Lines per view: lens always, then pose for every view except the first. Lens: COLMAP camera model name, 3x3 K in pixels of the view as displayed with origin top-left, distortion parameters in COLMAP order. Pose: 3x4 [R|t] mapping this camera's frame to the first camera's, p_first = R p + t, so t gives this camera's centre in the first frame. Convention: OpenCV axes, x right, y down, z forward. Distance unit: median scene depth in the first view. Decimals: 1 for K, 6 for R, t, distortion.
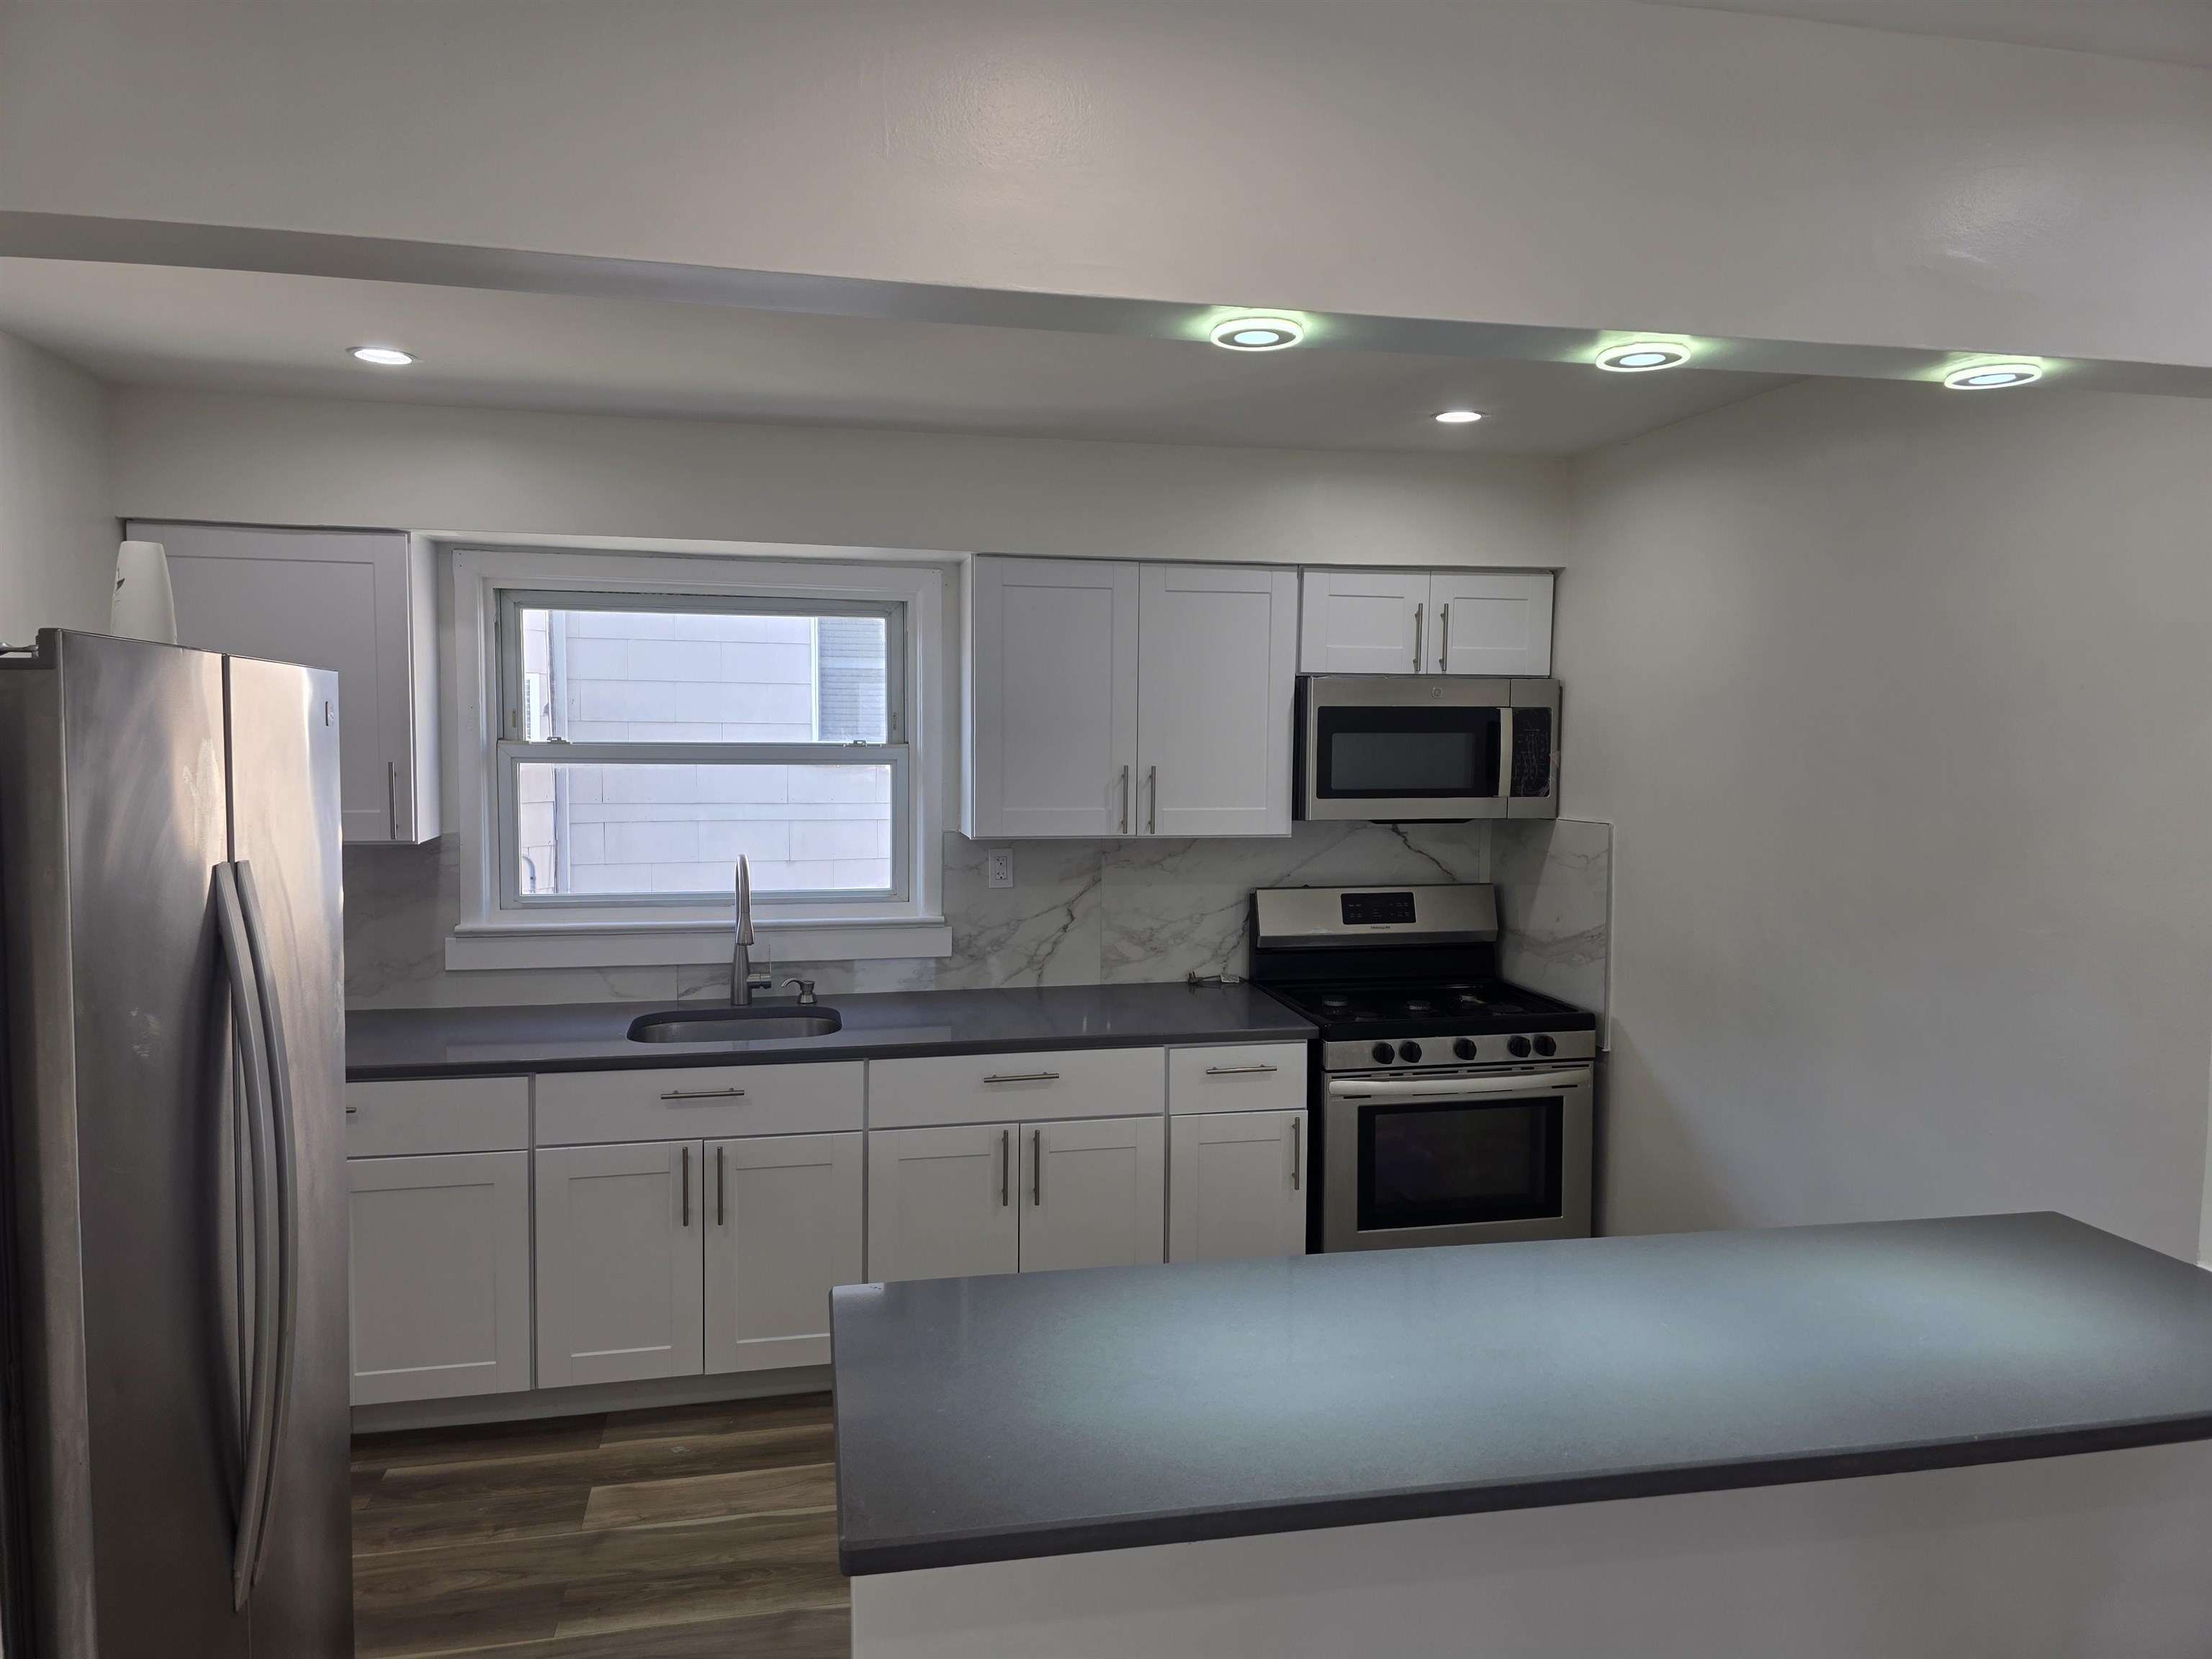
lens RADIAL K [[1478.4, 0, 1112.8], [0, 1478.4, 821.0], [0, 0, 1]] dist [0.023857, -0.011751]
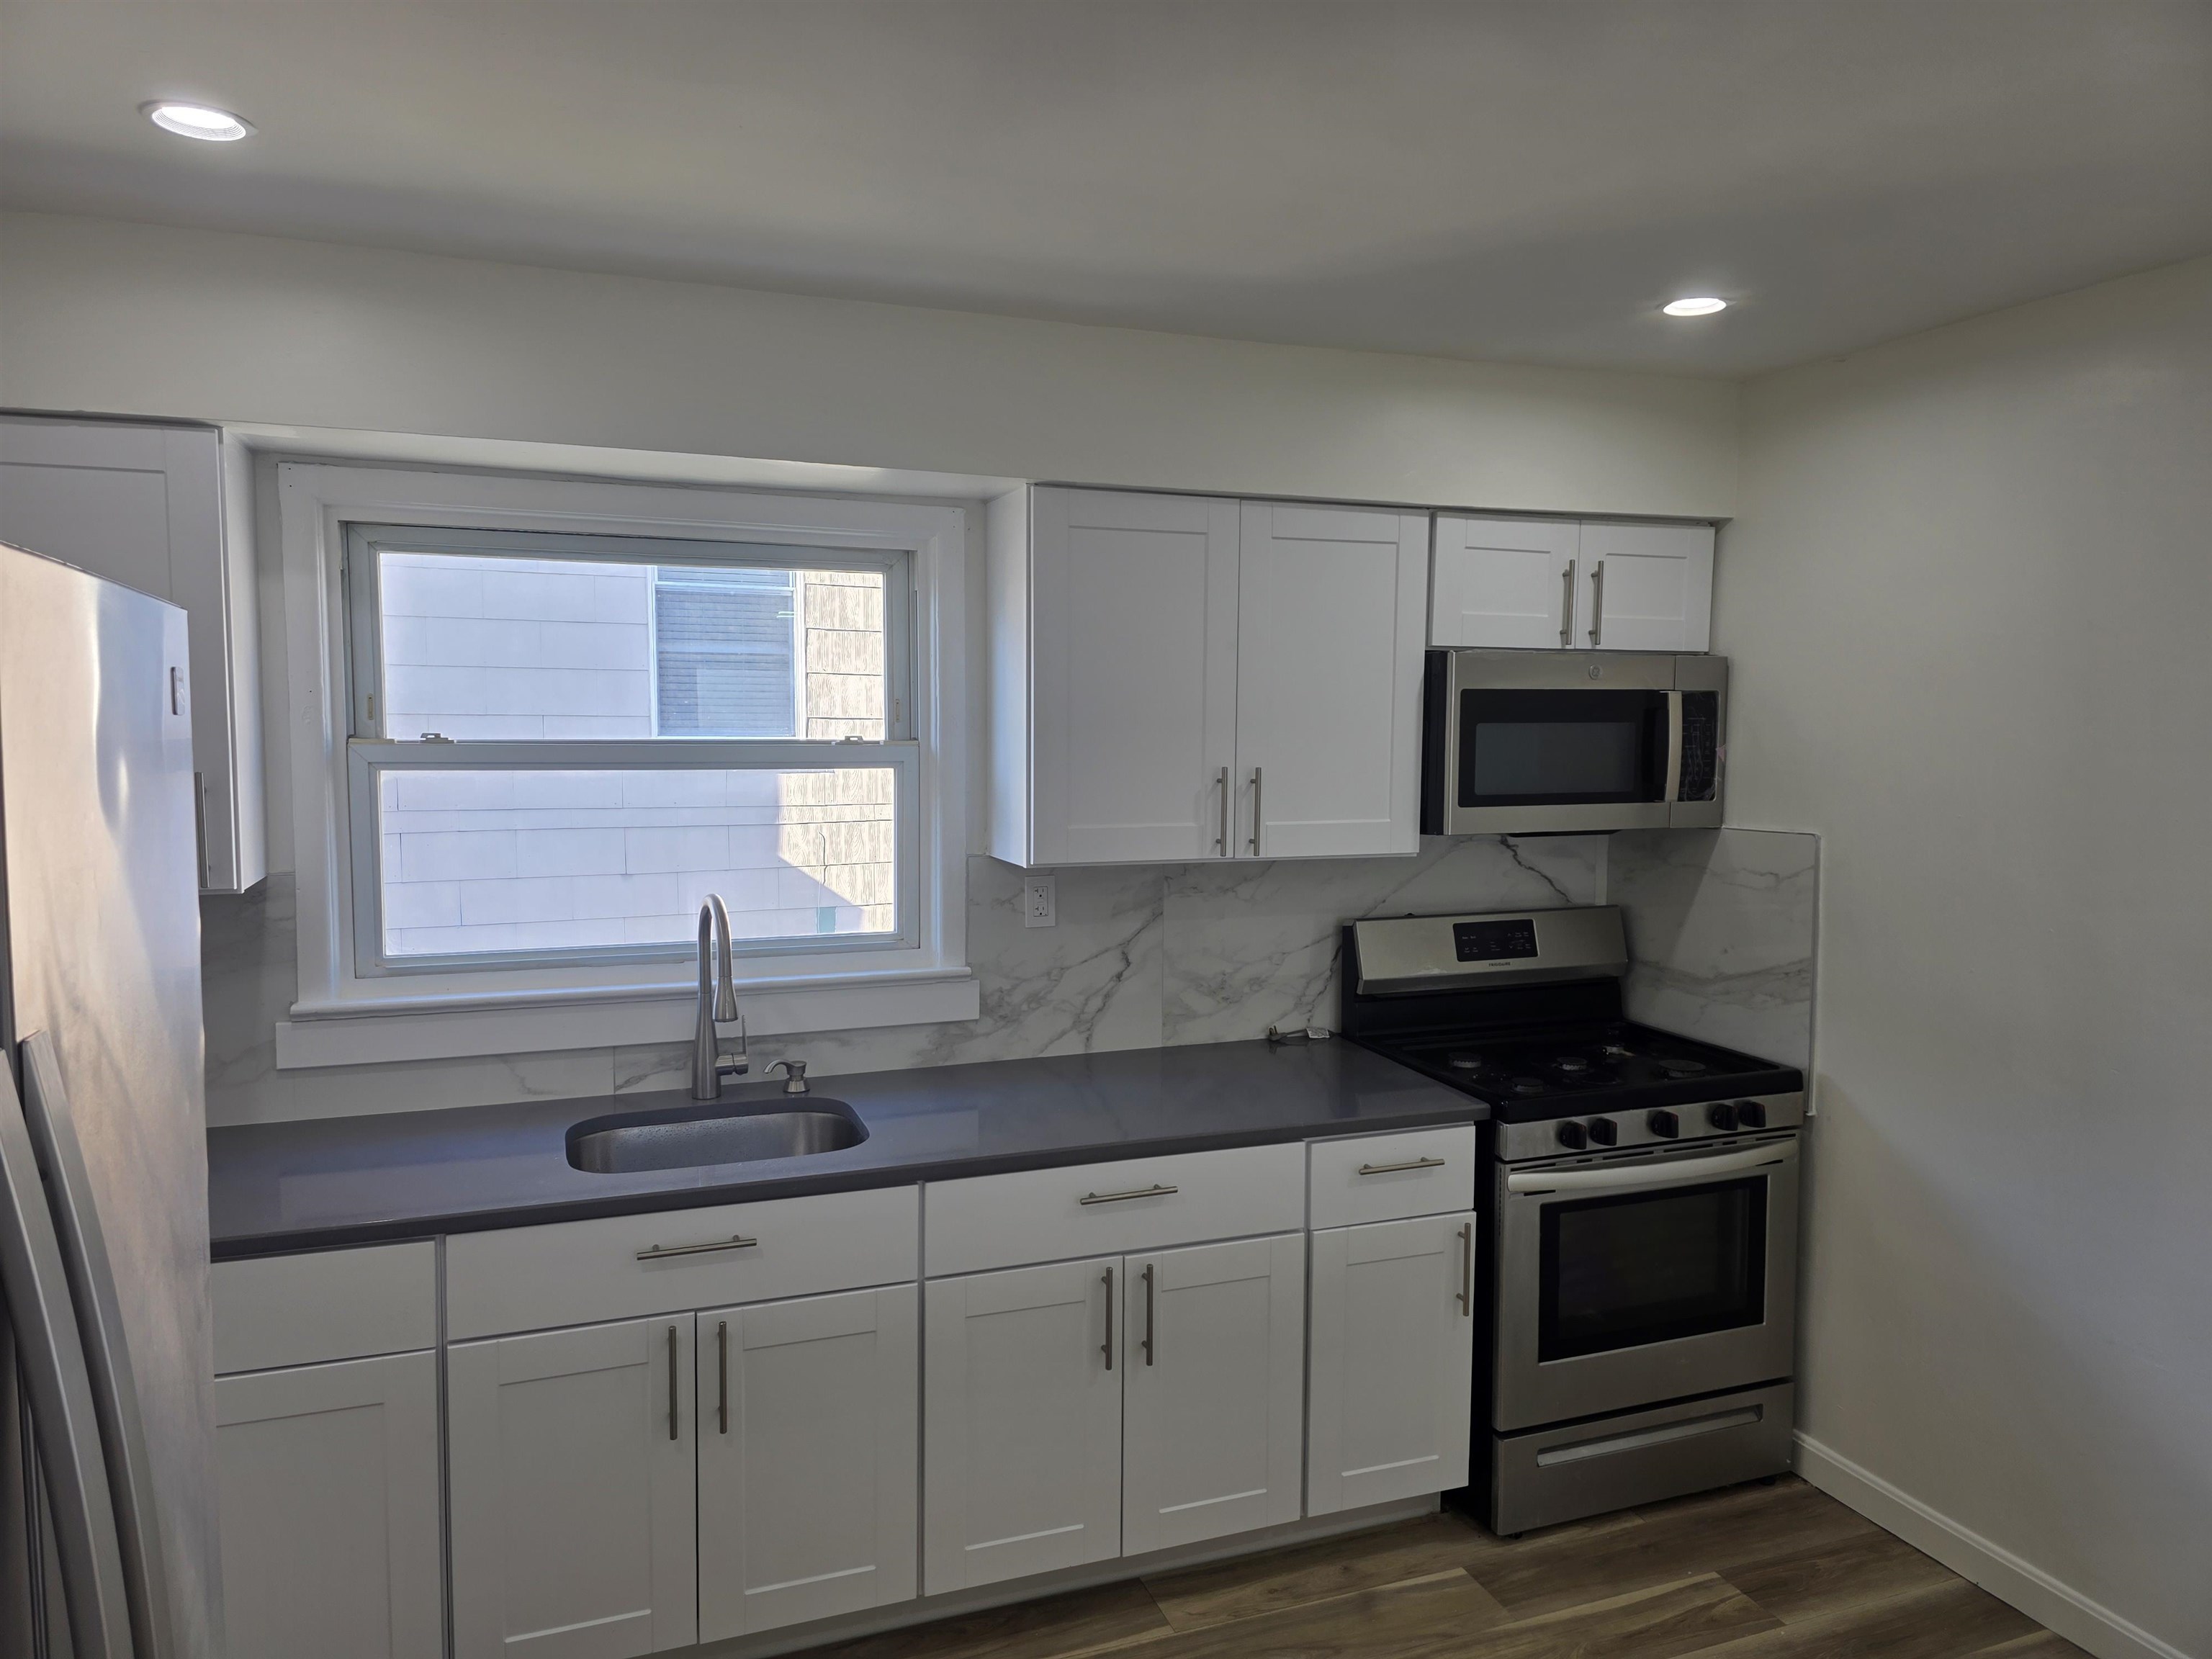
lens RADIAL K [[1478.4, 0, 1098.8], [0, 1478.4, 830.8], [0, 0, 1]] dist [0.023857, -0.011751]
pose [[0.990003, -0.014112, 0.140340, -0.160900], [0.012531, 0.999848, 0.012142, -0.014506], [-0.140490, -0.010262, 0.990029, 0.251318]]
